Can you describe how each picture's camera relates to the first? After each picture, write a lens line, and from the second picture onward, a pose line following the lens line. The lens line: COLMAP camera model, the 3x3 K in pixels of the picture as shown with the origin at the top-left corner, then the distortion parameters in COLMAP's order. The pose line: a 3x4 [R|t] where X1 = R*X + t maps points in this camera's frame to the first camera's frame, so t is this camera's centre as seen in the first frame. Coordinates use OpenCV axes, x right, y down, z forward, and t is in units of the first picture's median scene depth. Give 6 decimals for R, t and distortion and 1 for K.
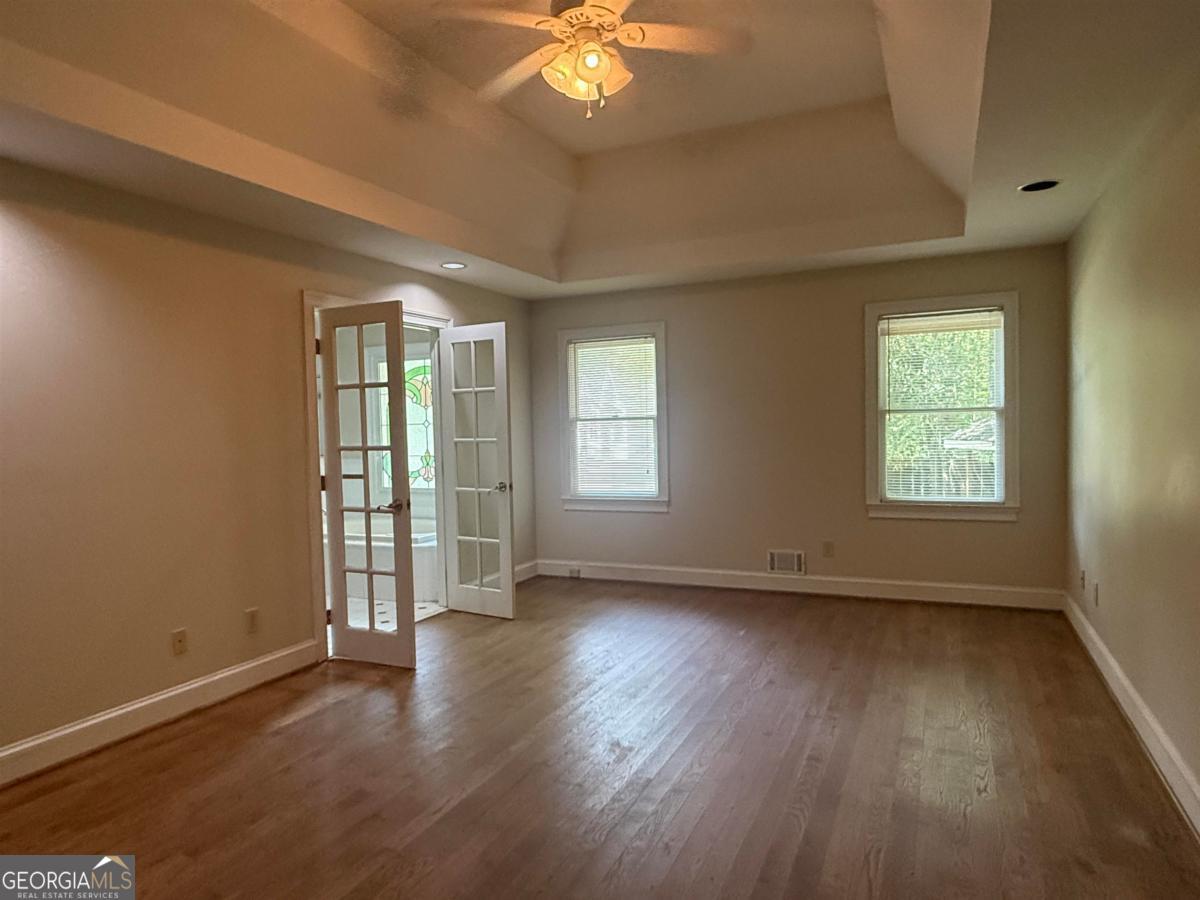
lens RADIAL K [[759.7, 0, 600.0], [0, 759.7, 450.0], [0, 0, 1]] dist [-0.003694, 0.001493]
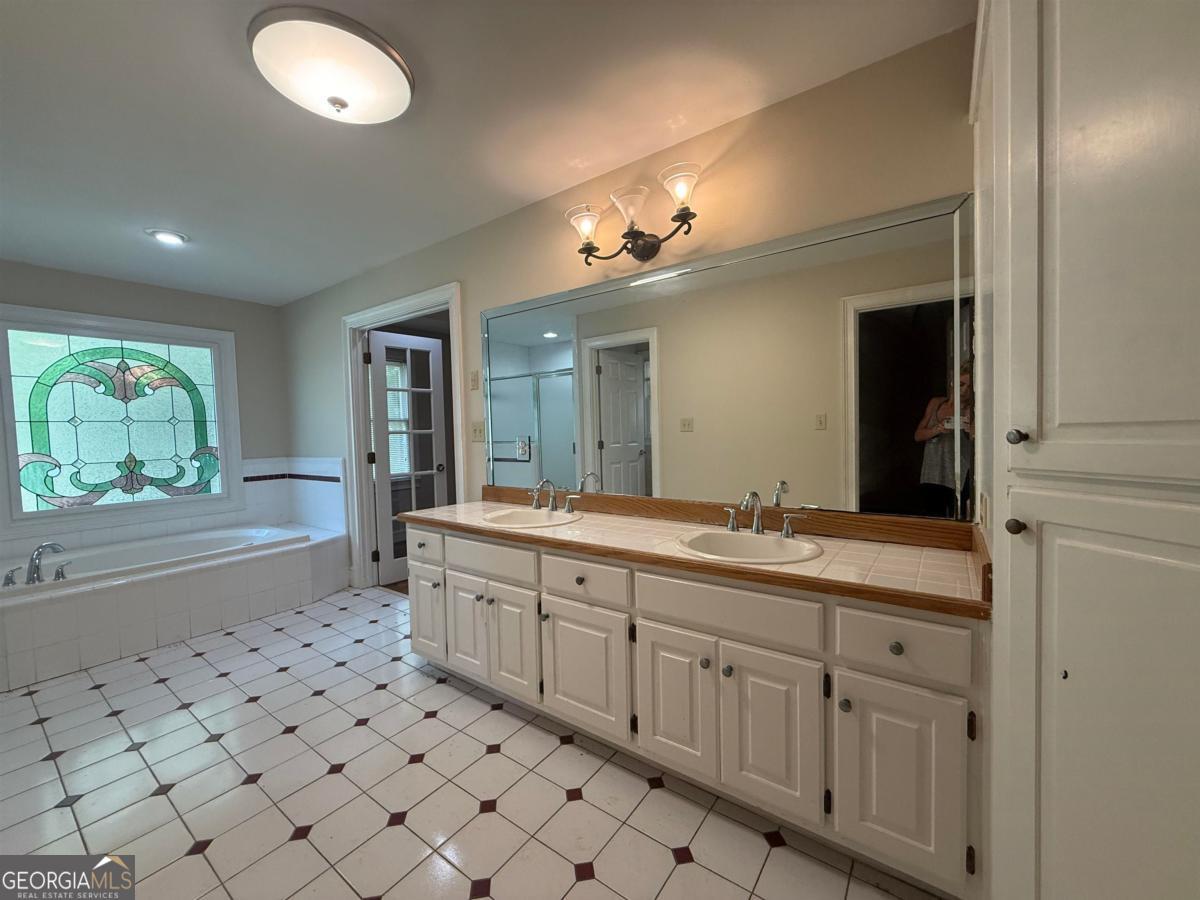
lens RADIAL K [[479.4, 0, 598.5], [0, 479.4, 448.9], [0, 0, 1]] dist [-0.001105, 0.000409]
pose [[0.199522, -0.020953, 0.979669, -0.921024], [0.052909, 0.998543, 0.010581, 0.023105], [-0.978464, 0.049722, 0.200340, 0.618422]]
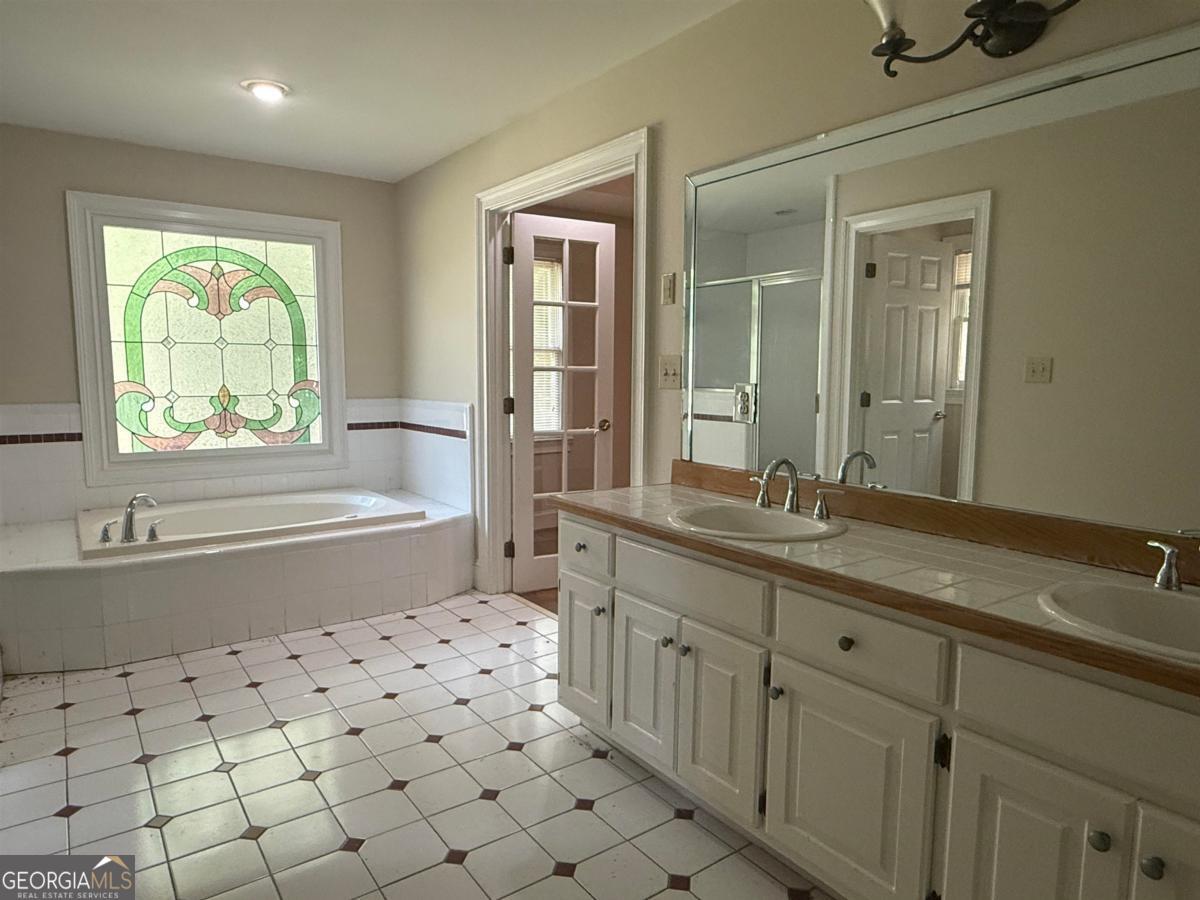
lens RADIAL K [[759.7, 0, 600.0], [0, 759.7, 450.0], [0, 0, 1]] dist [-0.003694, 0.001493]
pose [[0.495361, -0.064437, 0.866294, -0.906488], [0.011175, 0.997635, 0.067816, 0.019631], [-0.868616, -0.023912, 0.494909, 0.636875]]
